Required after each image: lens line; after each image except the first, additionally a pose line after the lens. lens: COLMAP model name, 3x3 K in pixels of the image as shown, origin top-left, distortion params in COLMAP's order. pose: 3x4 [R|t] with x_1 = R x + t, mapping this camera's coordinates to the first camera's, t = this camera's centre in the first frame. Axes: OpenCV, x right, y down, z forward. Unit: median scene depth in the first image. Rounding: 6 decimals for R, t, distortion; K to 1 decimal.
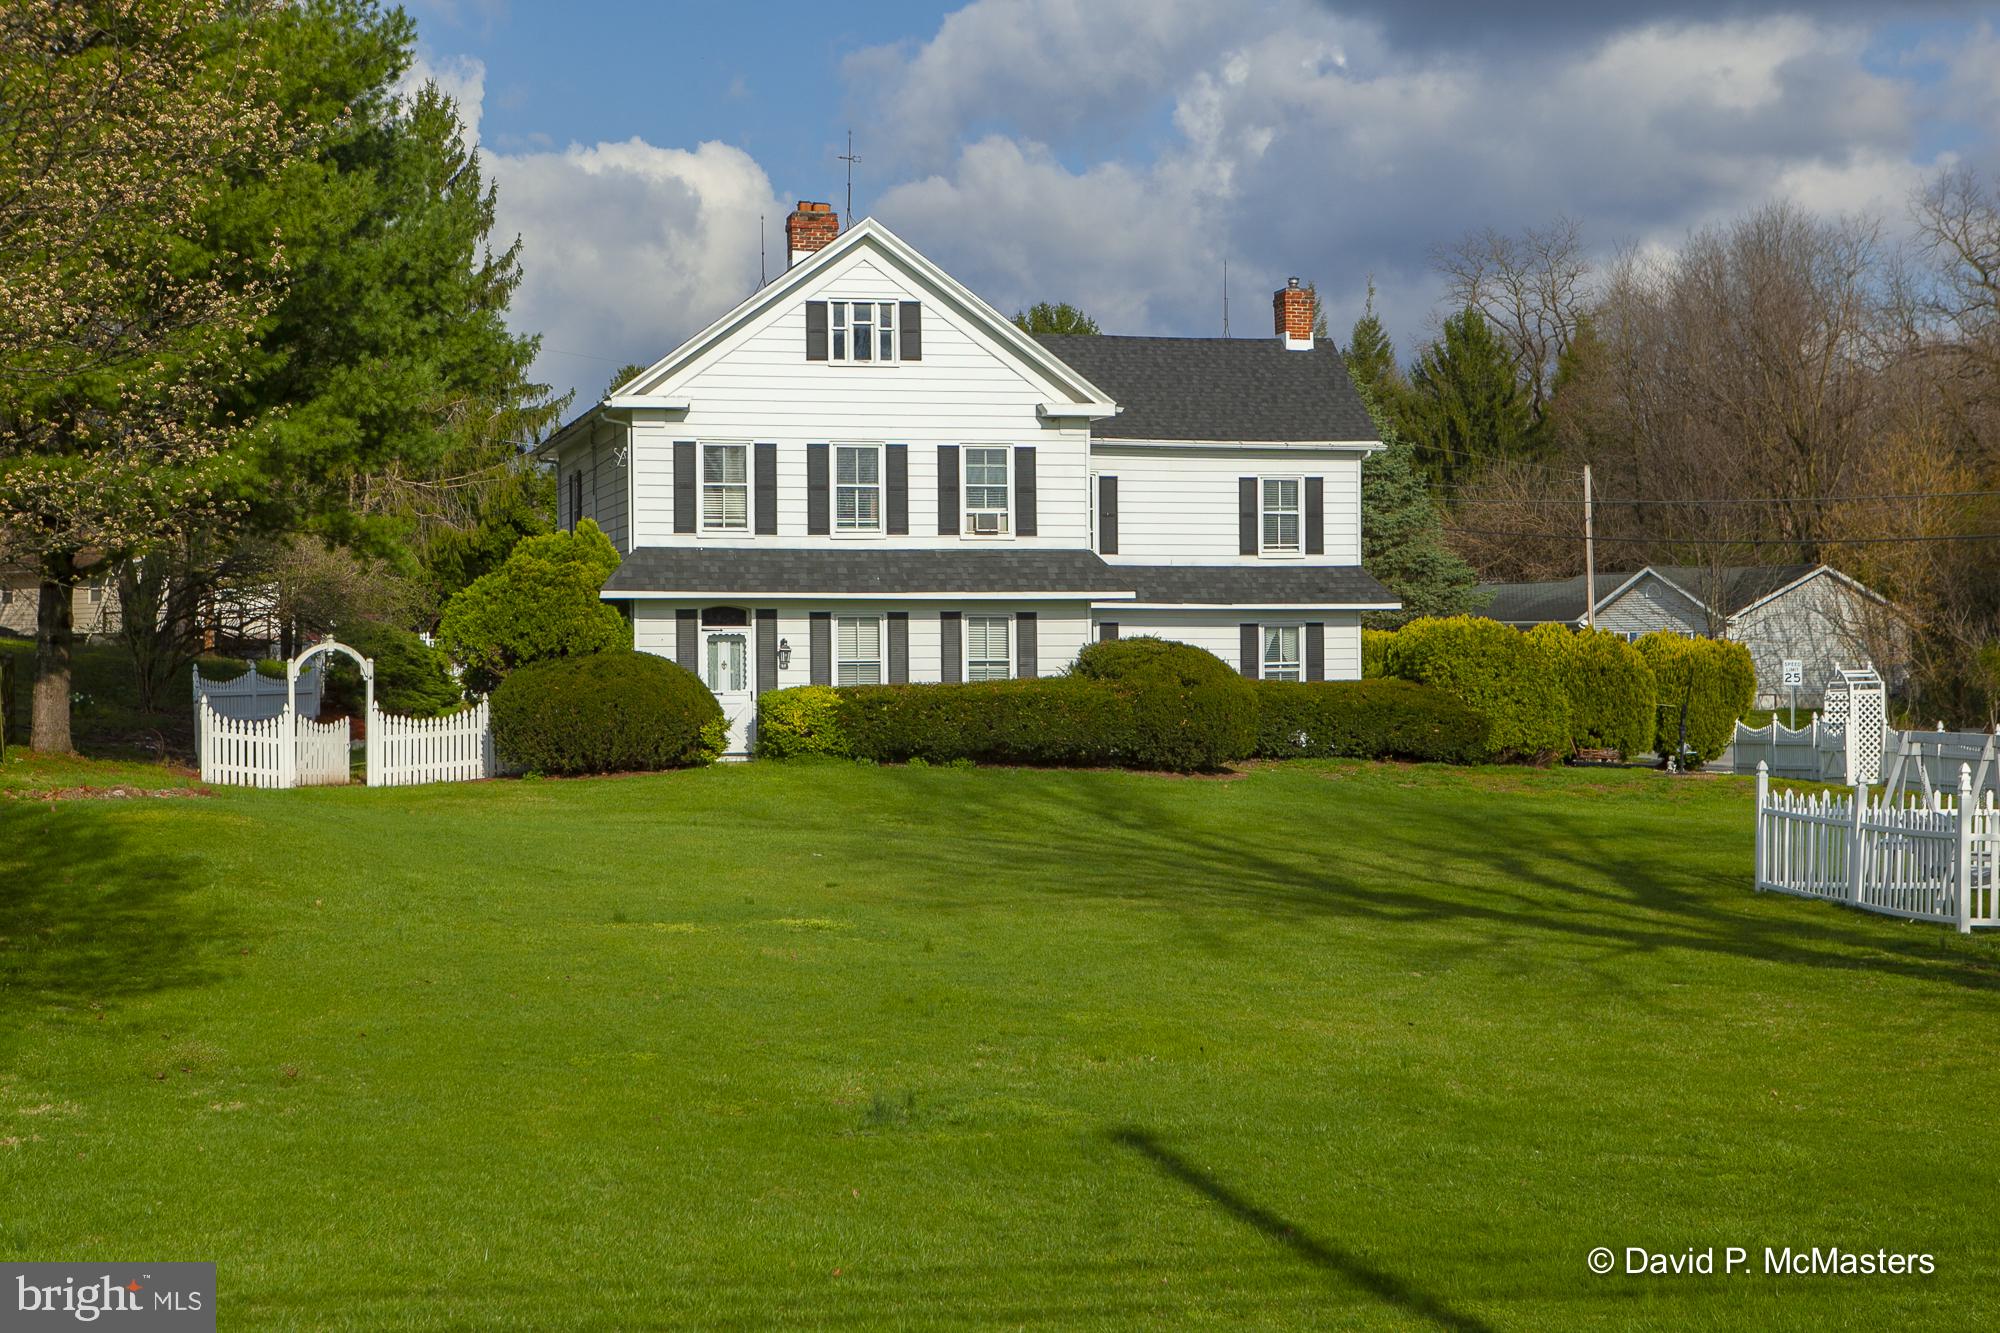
lens RADIAL K [[3187.7, 0, 1000.0], [0, 3187.7, 666.5], [0, 0, 1]] dist [0.065625, 0.047235]
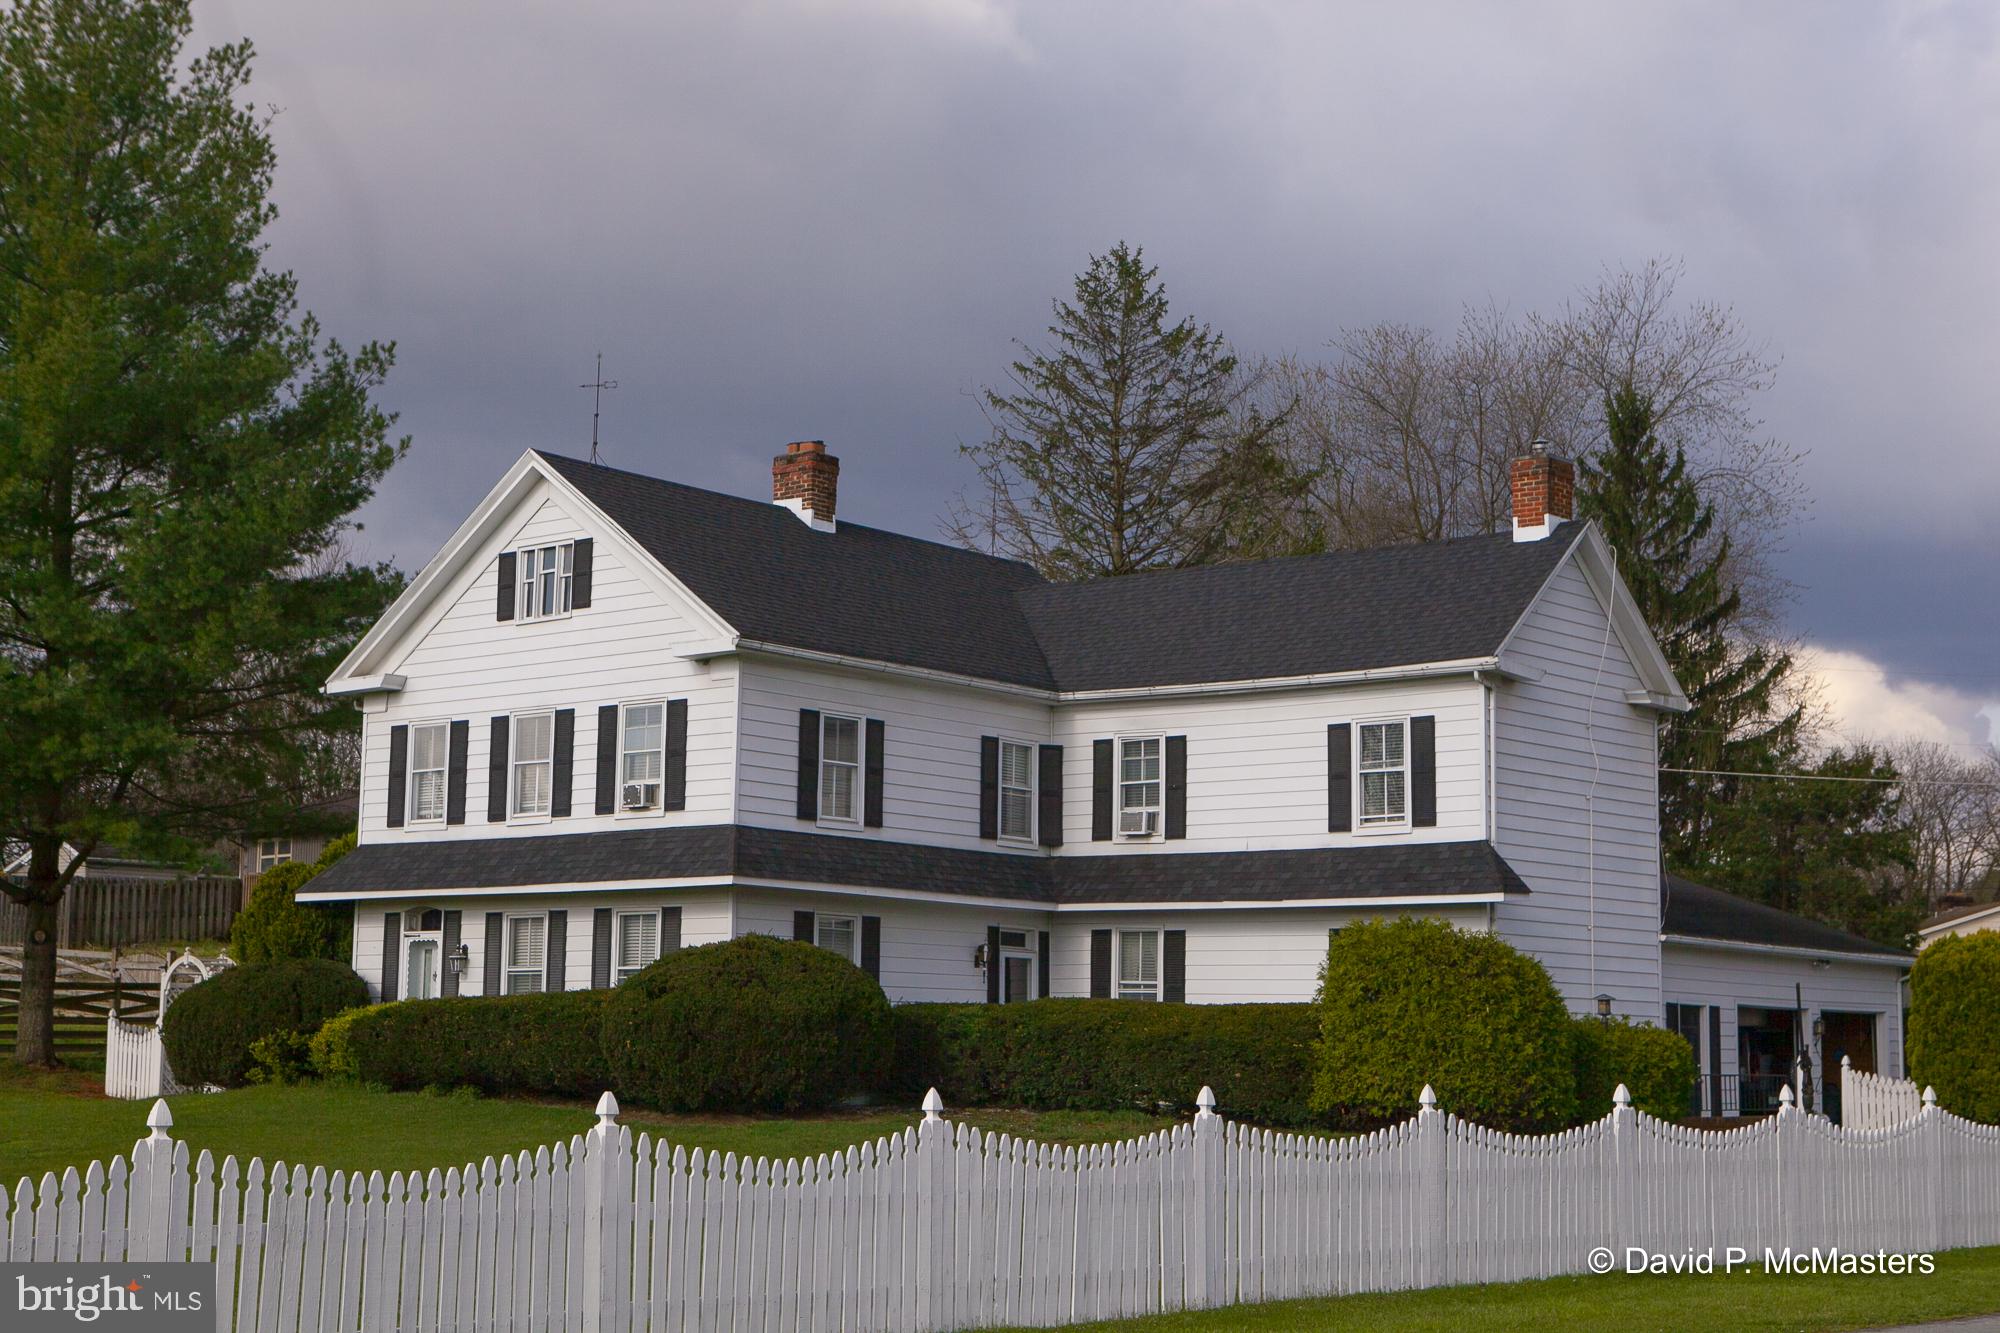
lens RADIAL K [[2913.0, 0, 1000.0], [0, 2913.0, 666.5], [0, 0, 1]] dist [0.029738, 0.069960]
pose [[0.592287, -0.095092, -0.800096, 0.650271], [-0.016383, 0.991385, -0.129955, 0.016760], [0.805561, 0.090079, 0.585626, 0.645012]]
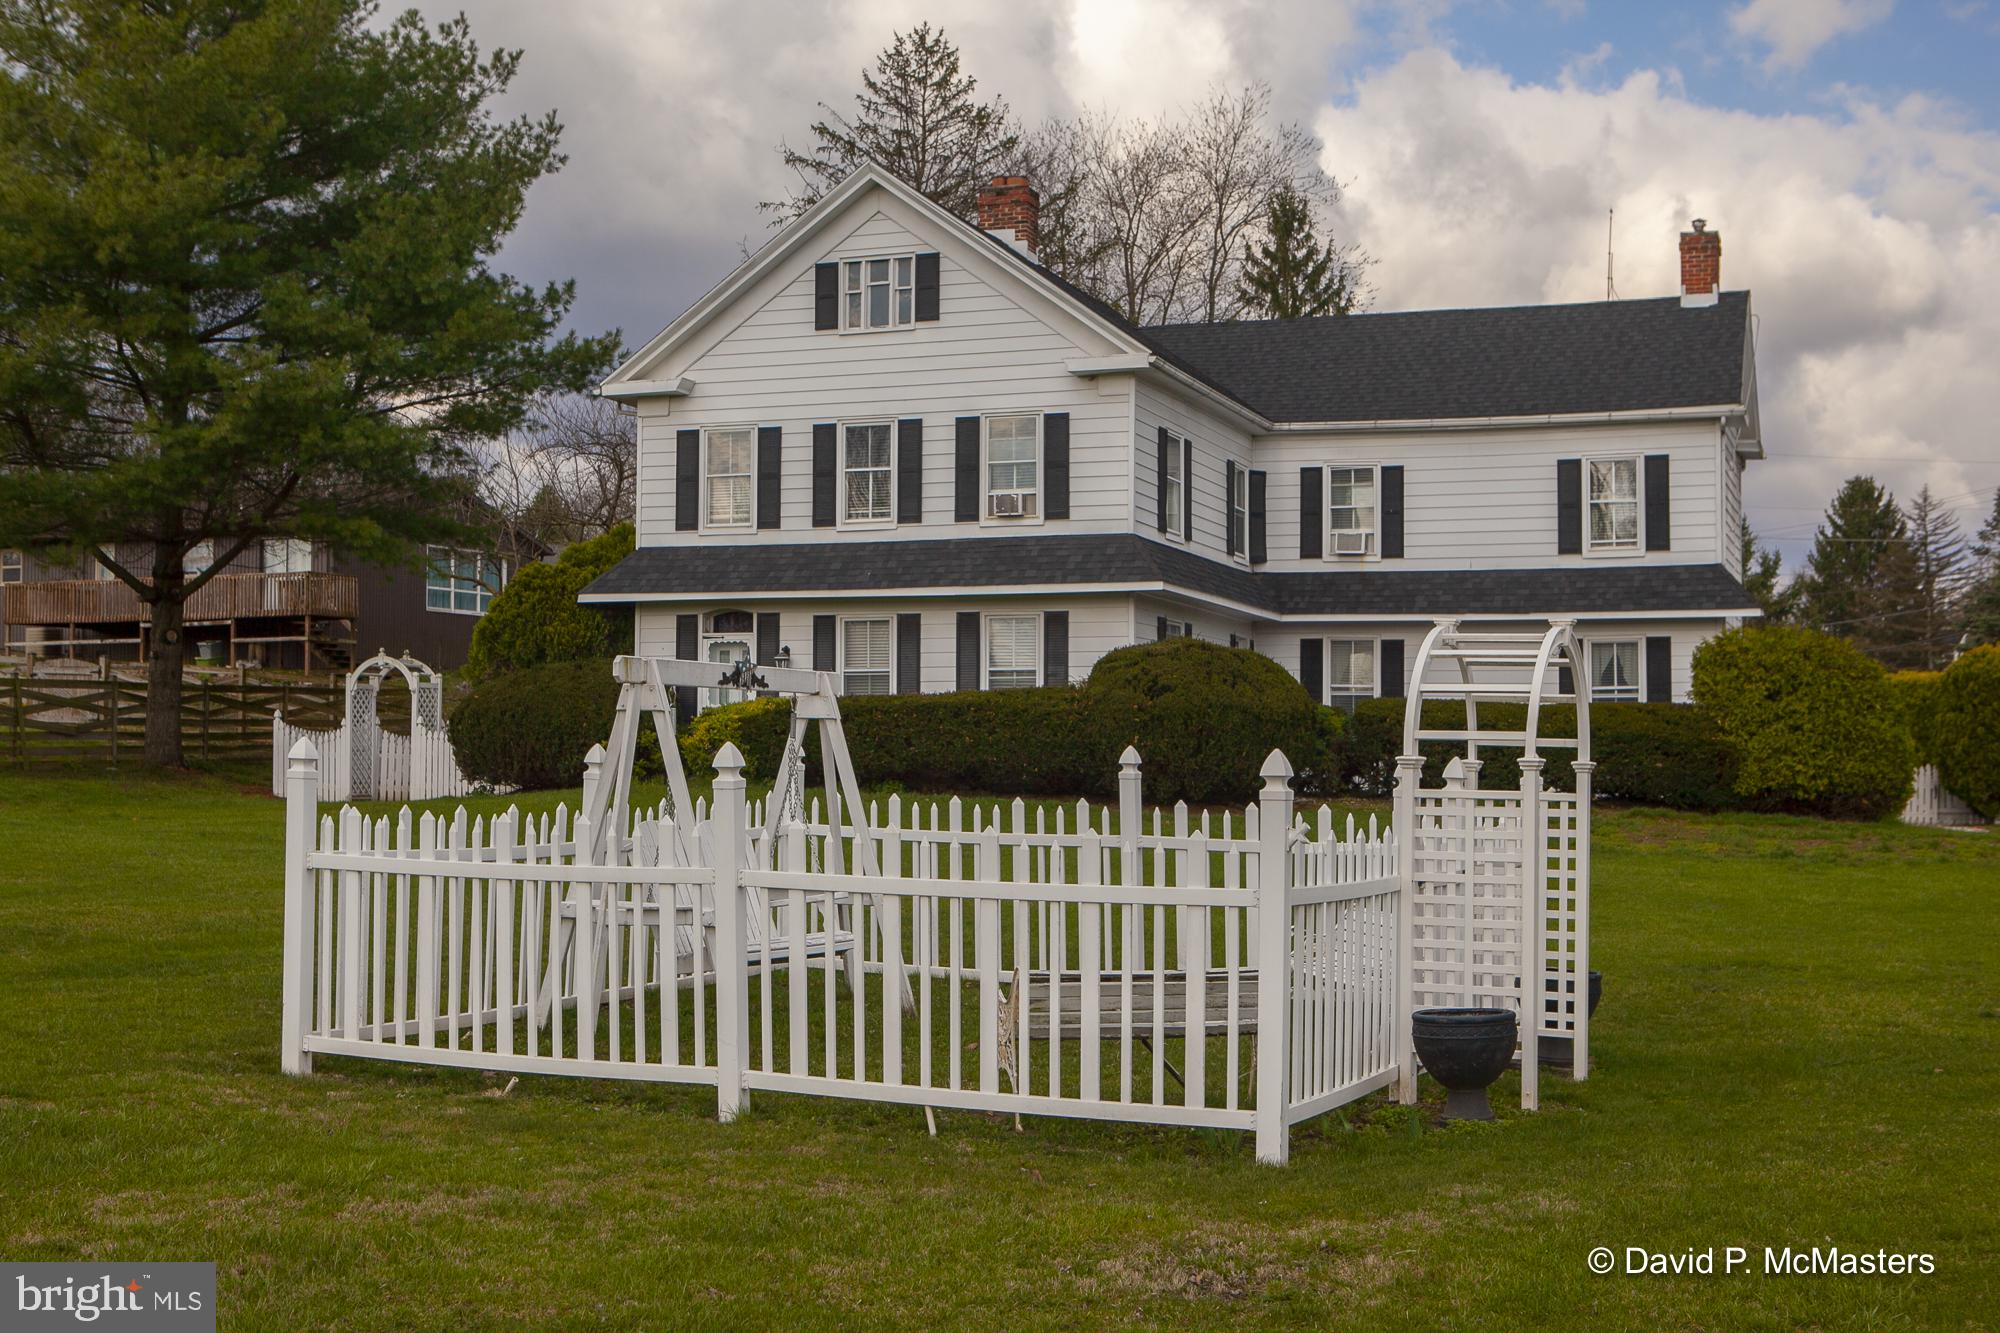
lens RADIAL K [[2459.9, 0, 1000.0], [0, 2459.9, 666.5], [0, 0, 1]] dist [-0.023146, 0.009709]
pose [[0.823610, -0.014724, -0.566965, 0.364055], [-0.010093, 0.999124, -0.040610, 0.023803], [0.567066, 0.039169, 0.822740, 0.471683]]
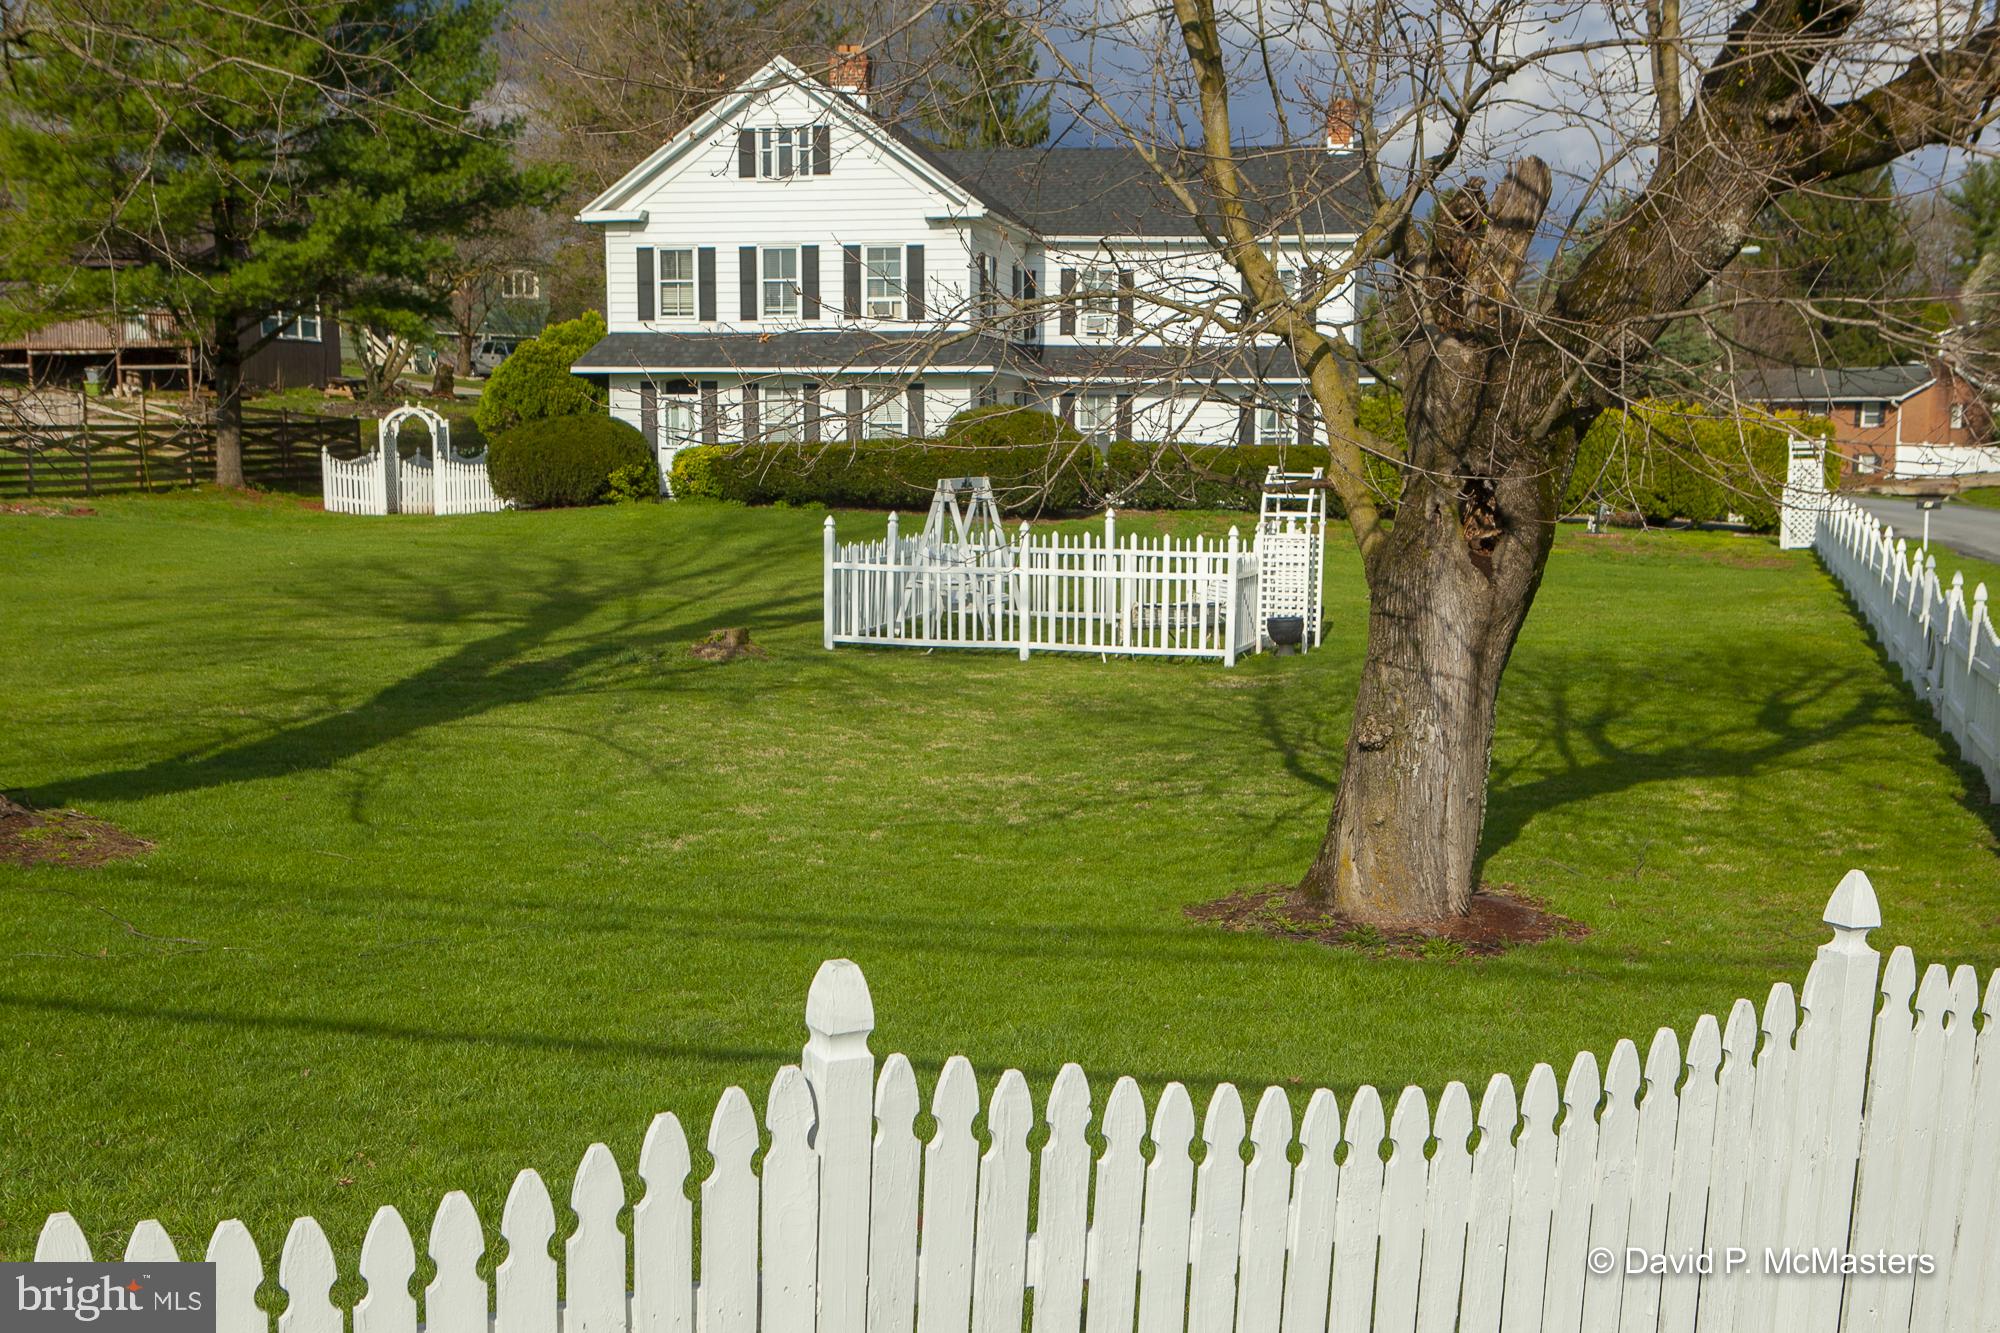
lens RADIAL K [[2561.5, 0, 1001.2], [0, 2561.5, 821.0], [0, 0, 1]] dist [0.029015, 0.026128]
pose [[0.906356, 0.067708, -0.417054, 0.466124], [-0.006384, 0.989158, 0.146716, 0.004734], [0.422466, -0.130314, 0.896962, 0.110143]]
